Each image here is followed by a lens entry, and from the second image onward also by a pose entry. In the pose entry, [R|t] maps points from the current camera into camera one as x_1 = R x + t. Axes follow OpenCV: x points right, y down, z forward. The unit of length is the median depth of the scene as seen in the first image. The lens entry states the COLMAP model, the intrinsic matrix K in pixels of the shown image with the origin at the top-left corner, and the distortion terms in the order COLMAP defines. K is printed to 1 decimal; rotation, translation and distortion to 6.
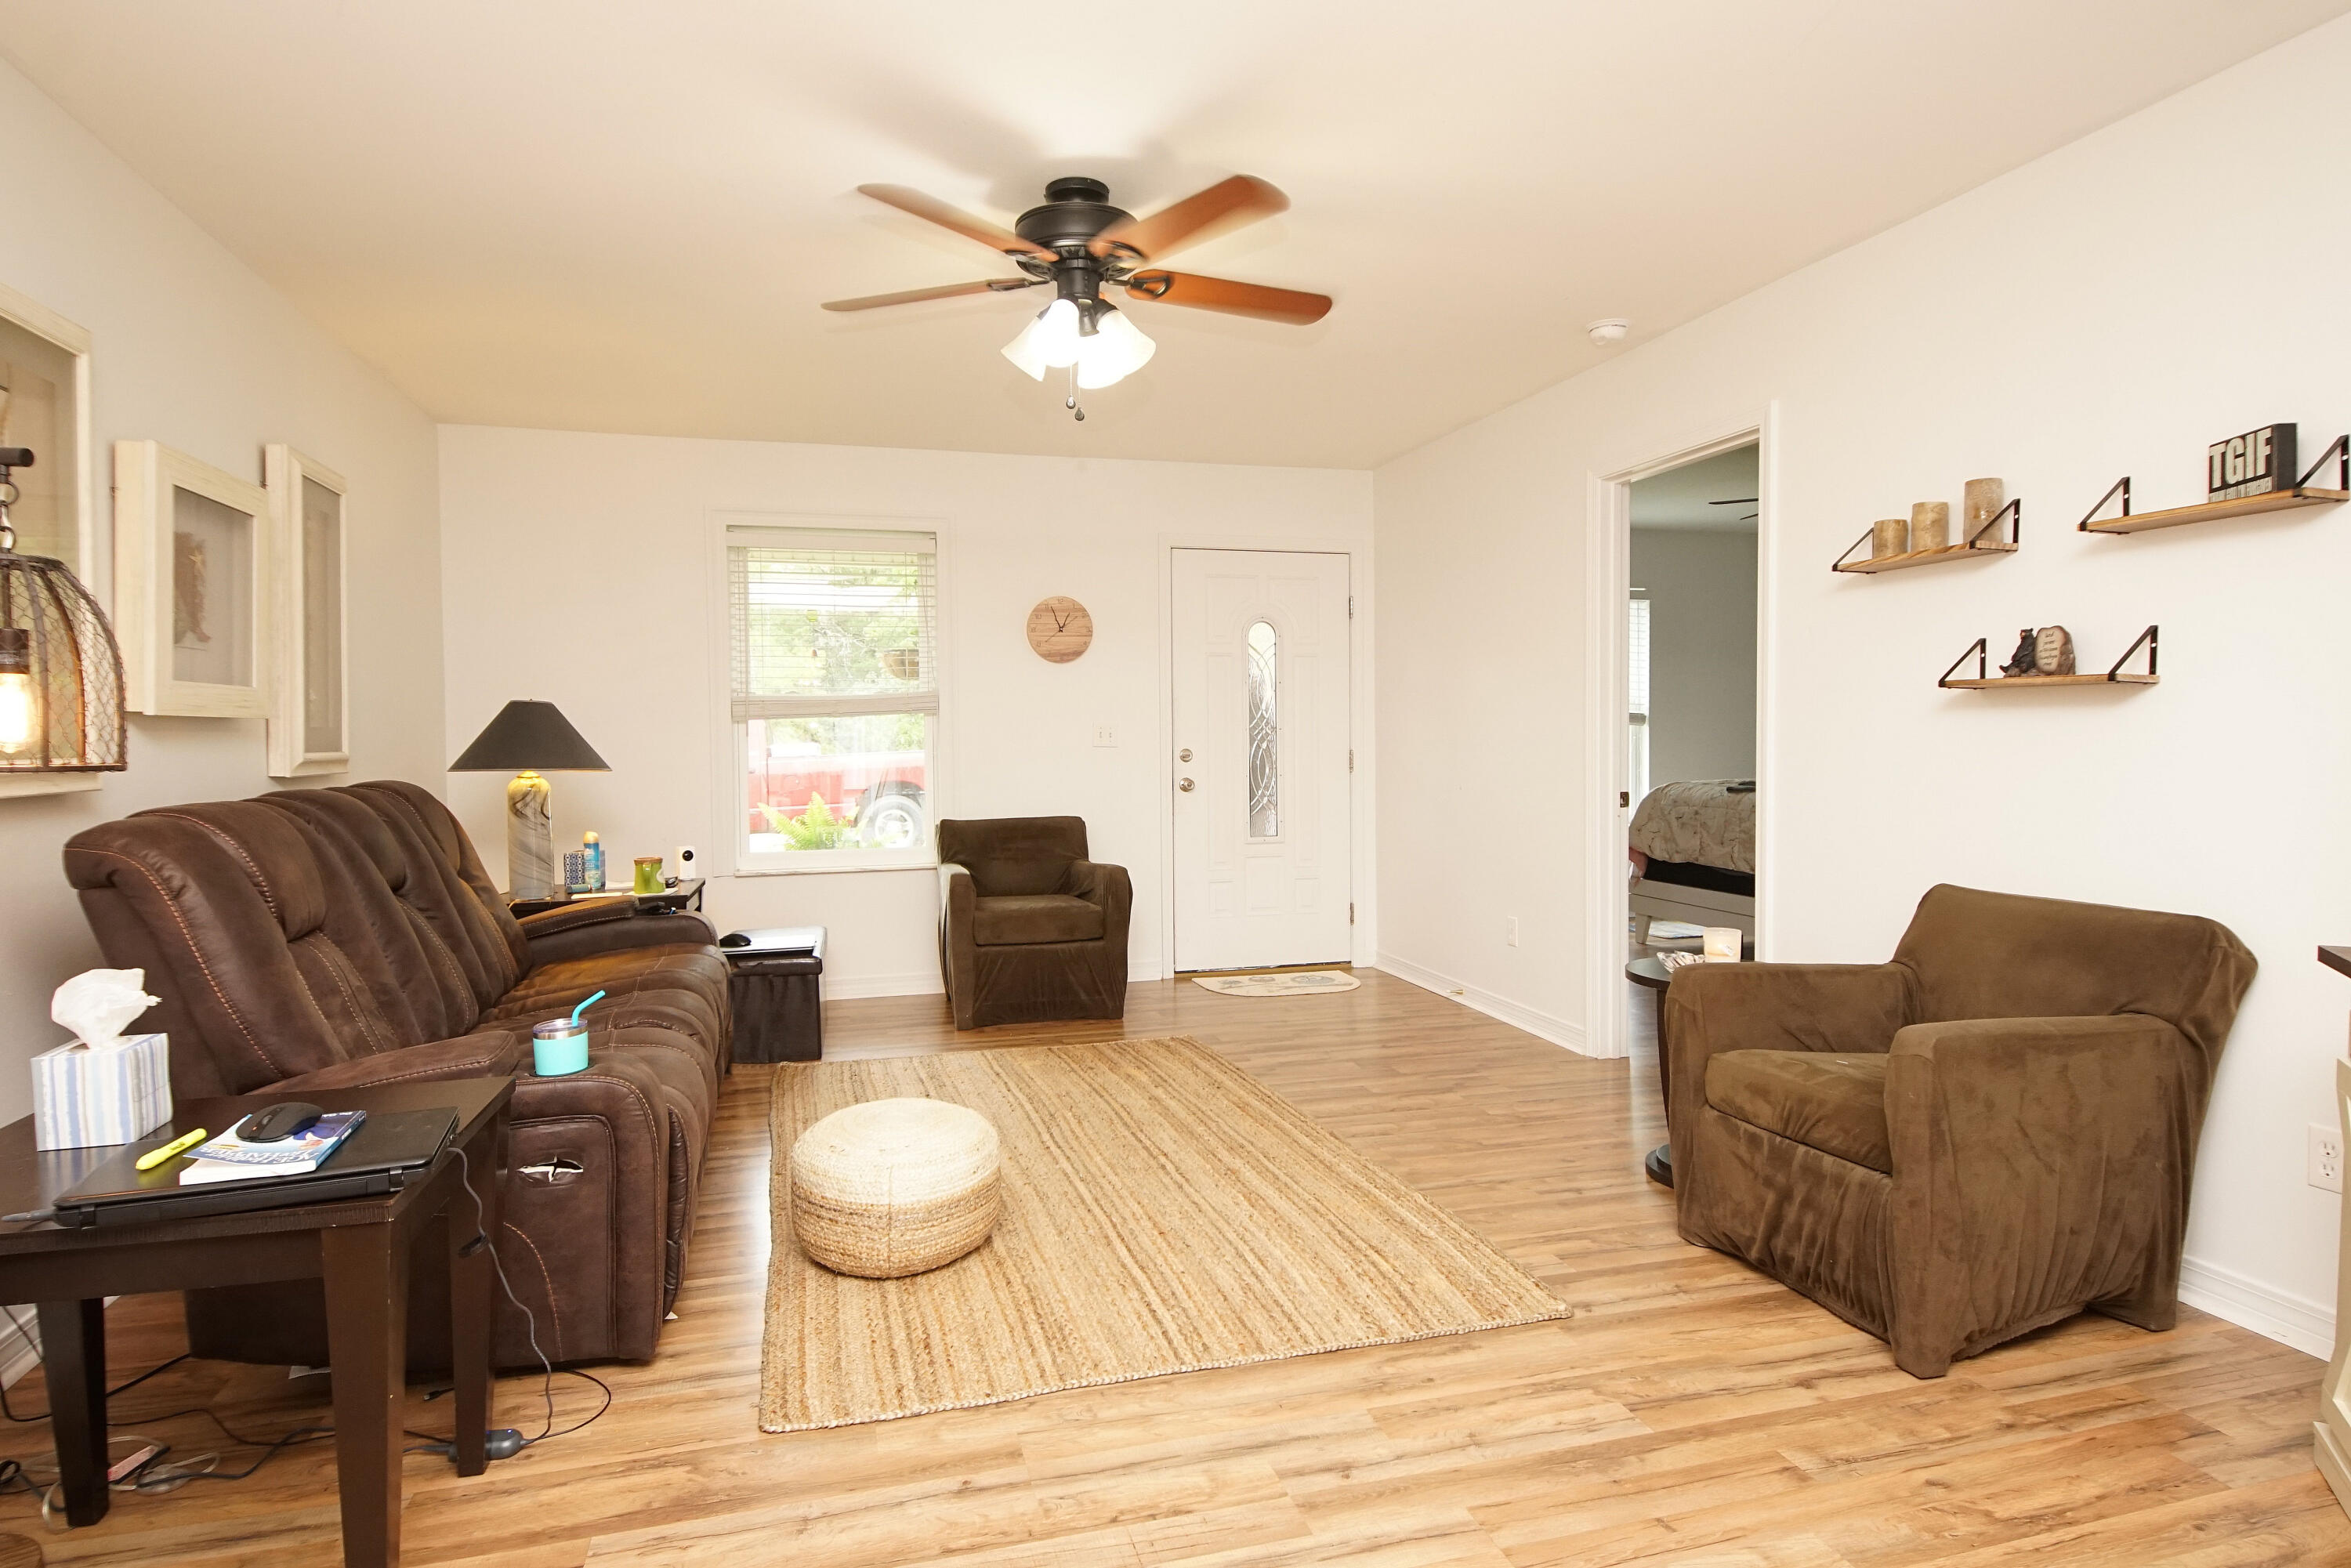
lens RADIAL K [[1269.7, 0, 1166.3], [0, 1269.7, 768.6], [0, 0, 1]] dist [-0.001829, -0.004181]
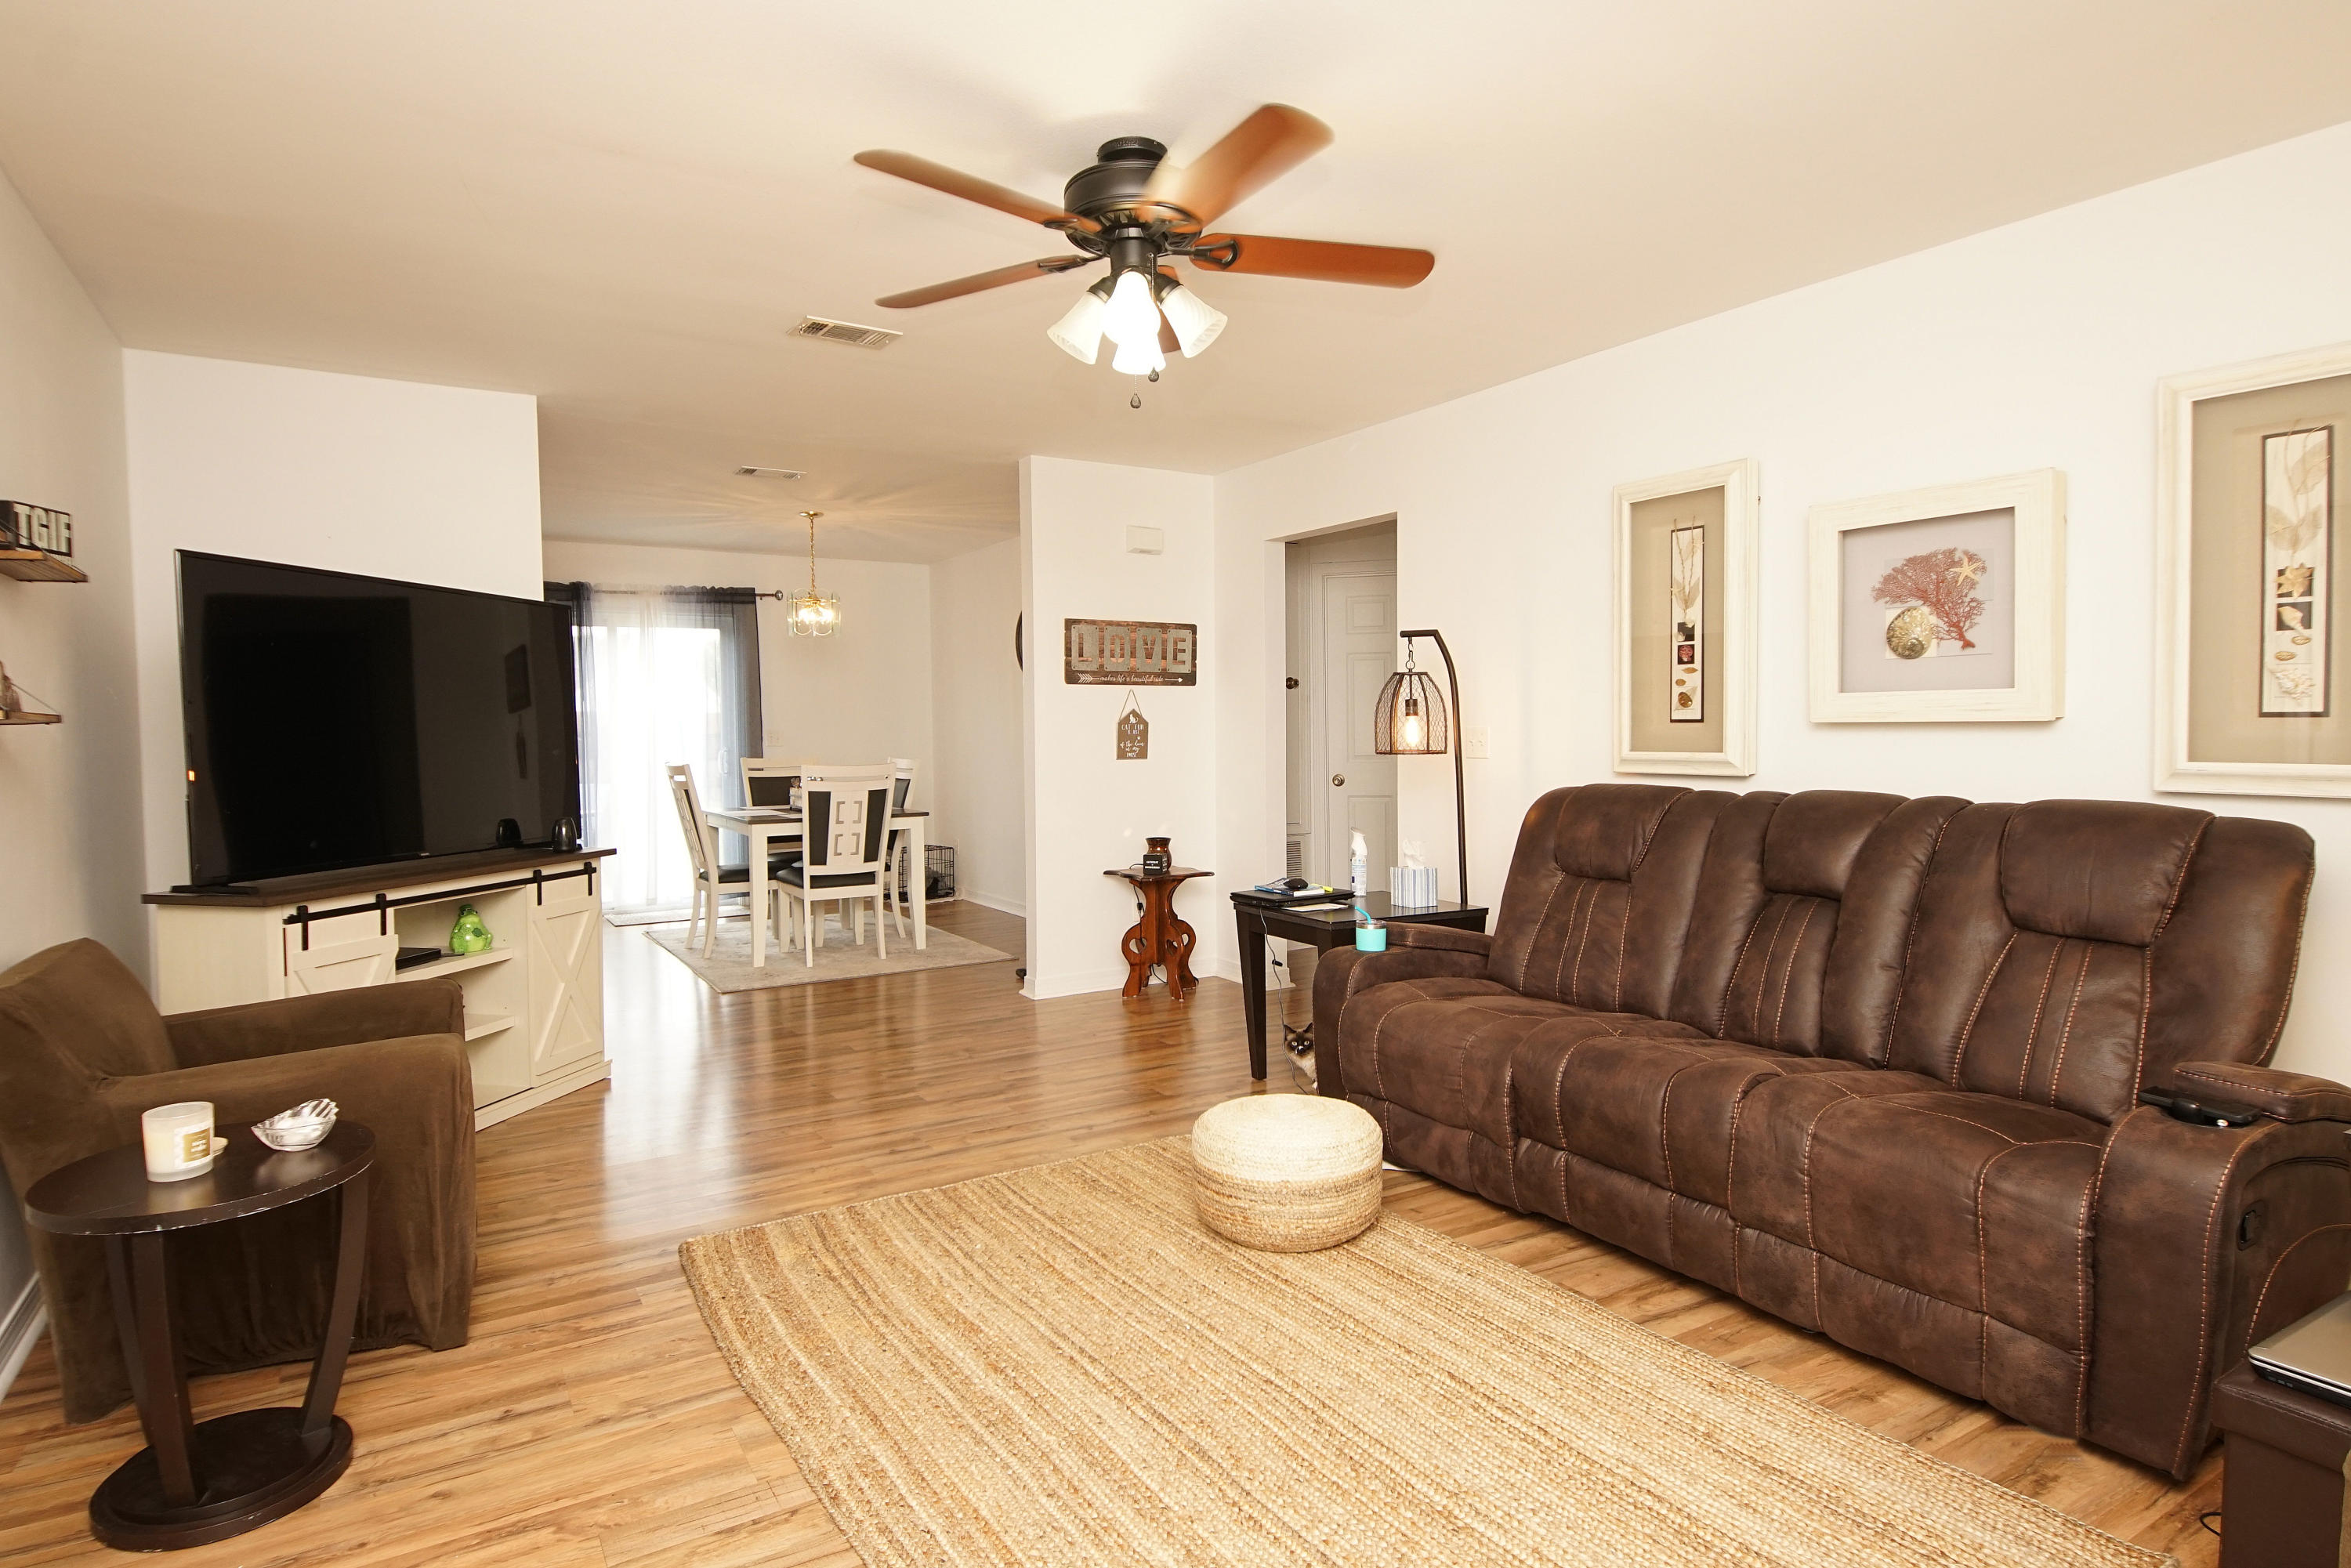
lens RADIAL K [[1269.7, 0, 1182.7], [0, 1269.7, 771.2], [0, 0, 1]] dist [-0.001829, -0.004181]
pose [[-0.959308, 0.025817, -0.281178, 0.167342], [0.007997, 0.997896, 0.064341, -0.080429], [0.282247, 0.059474, -0.957496, 1.975796]]
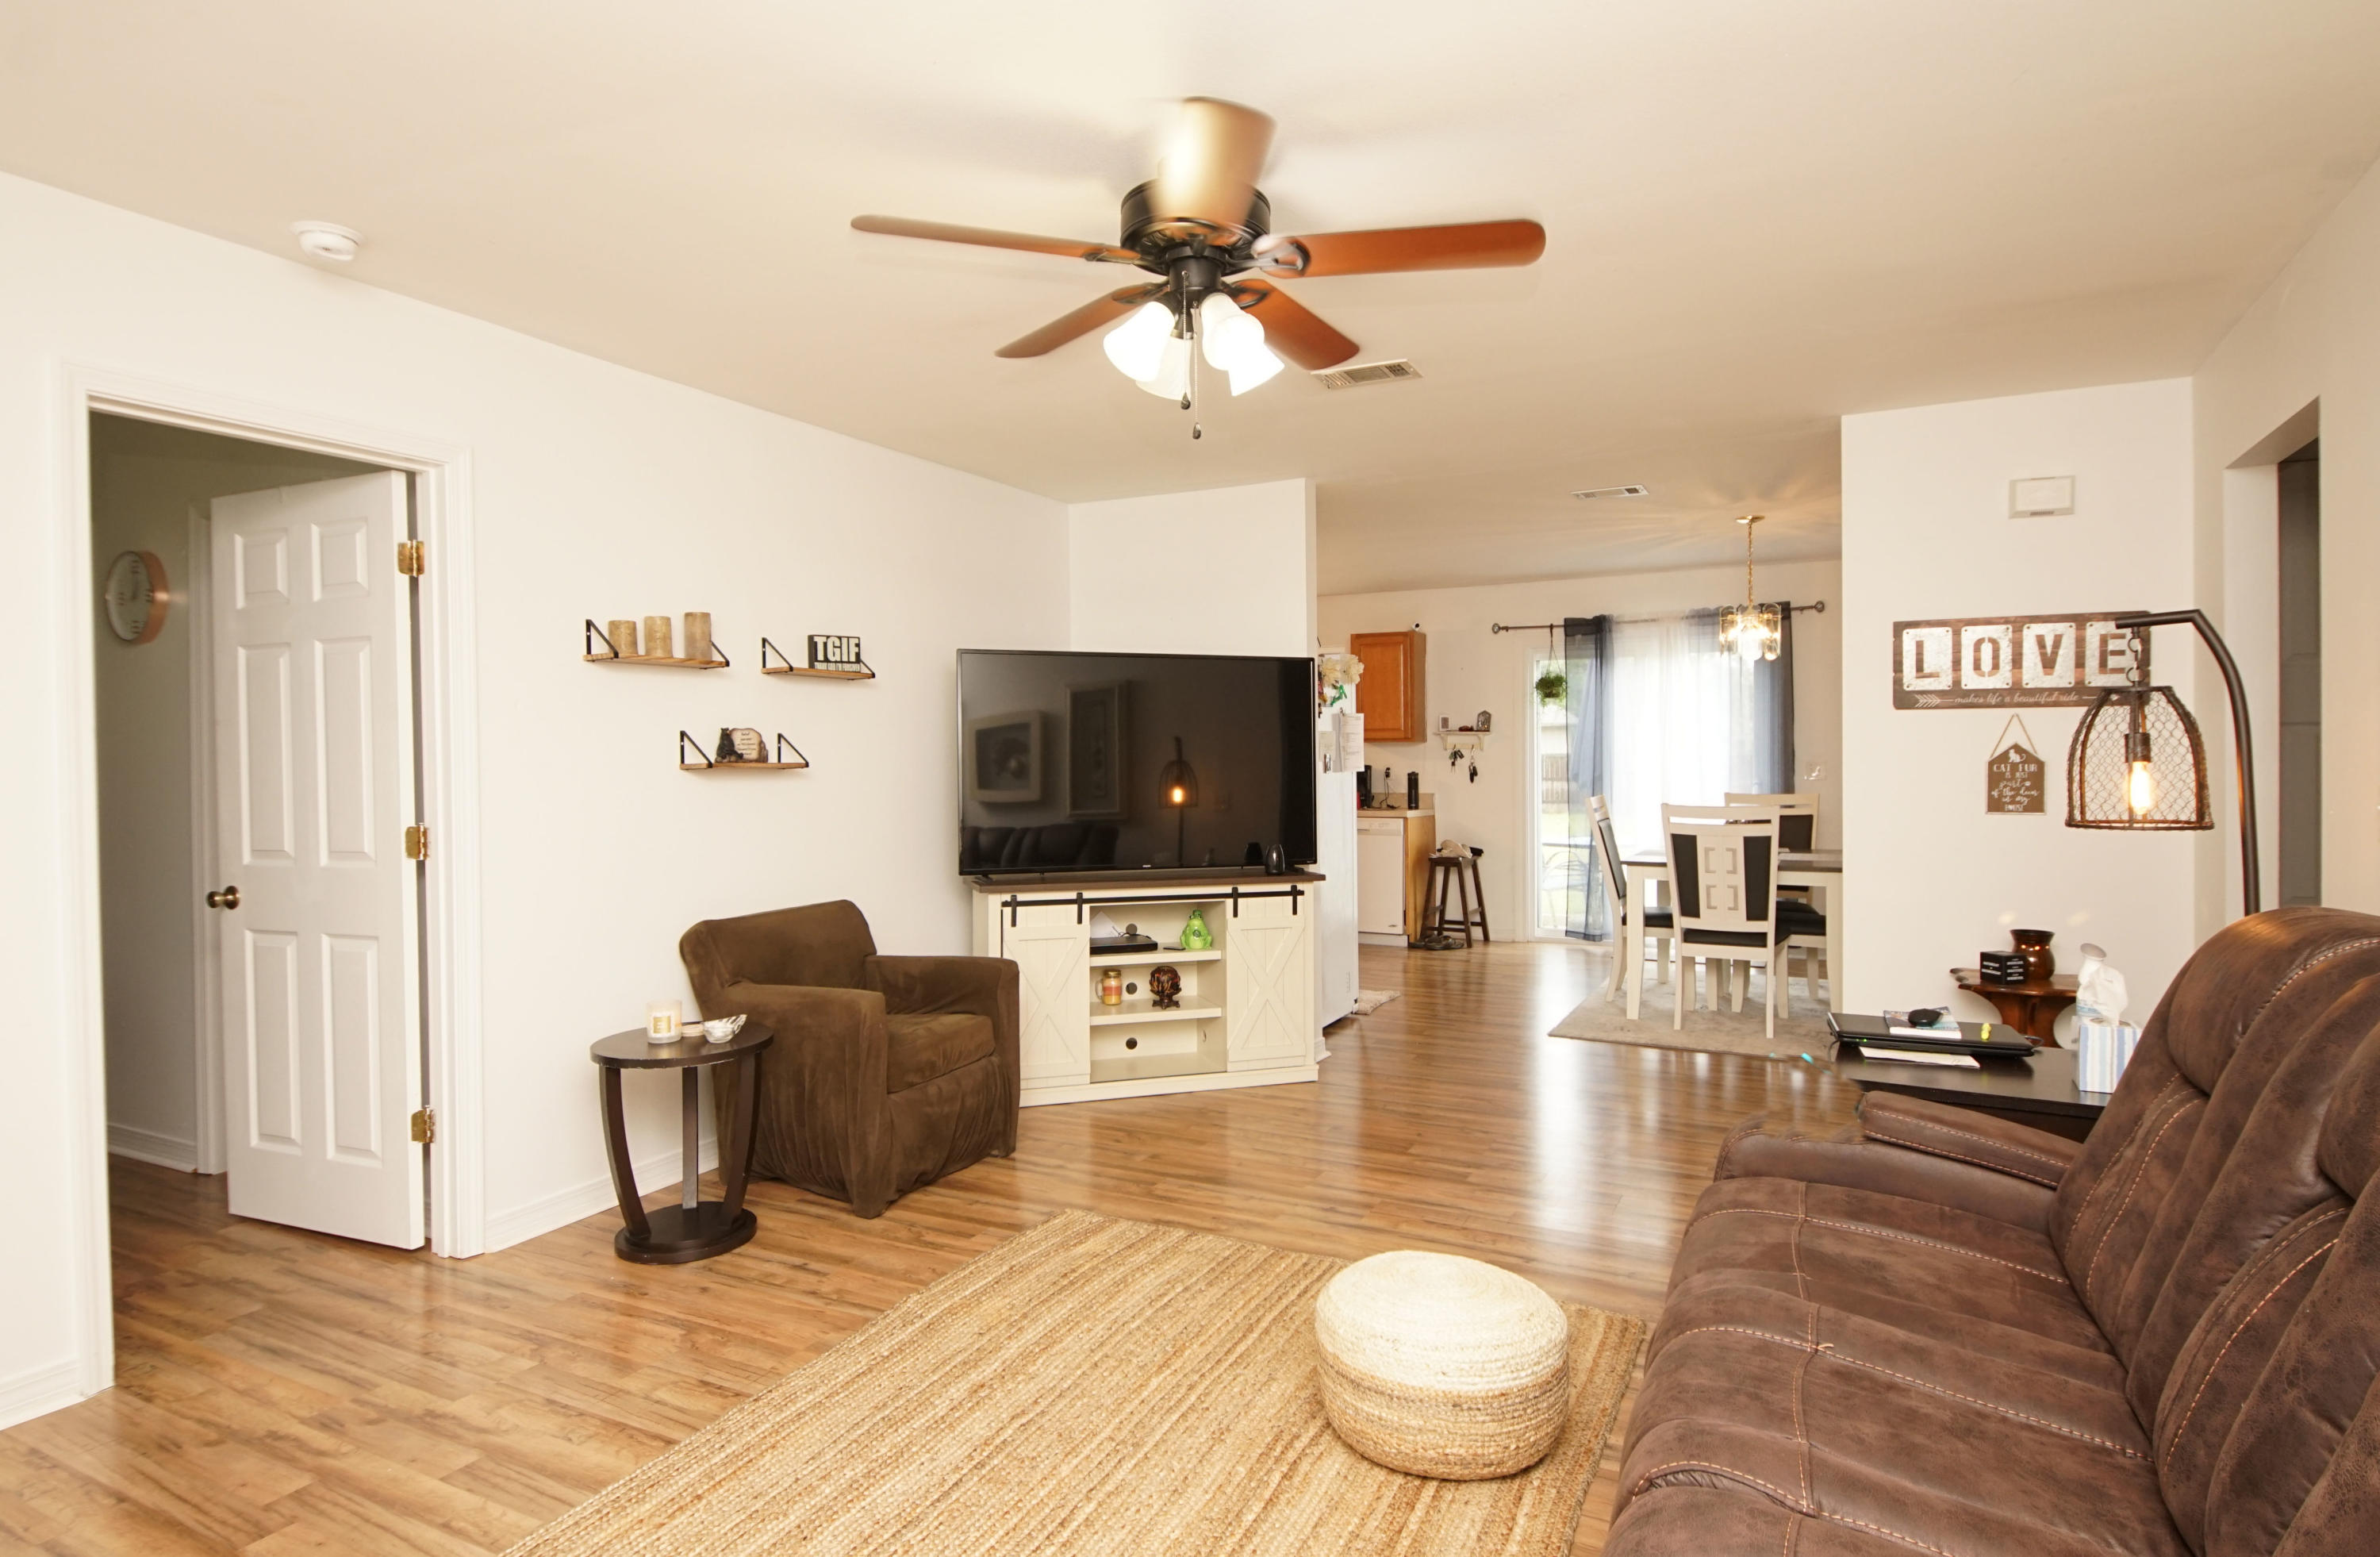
lens RADIAL K [[1307.6, 0, 1151.2], [0, 1307.6, 757.2], [0, 0, 1]] dist [0.023211, -0.001022]
pose [[-0.722363, 0.012085, 0.691409, -0.671721], [0.031388, 0.999390, 0.015325, -0.085779], [-0.690802, 0.032772, -0.722301, 1.727675]]
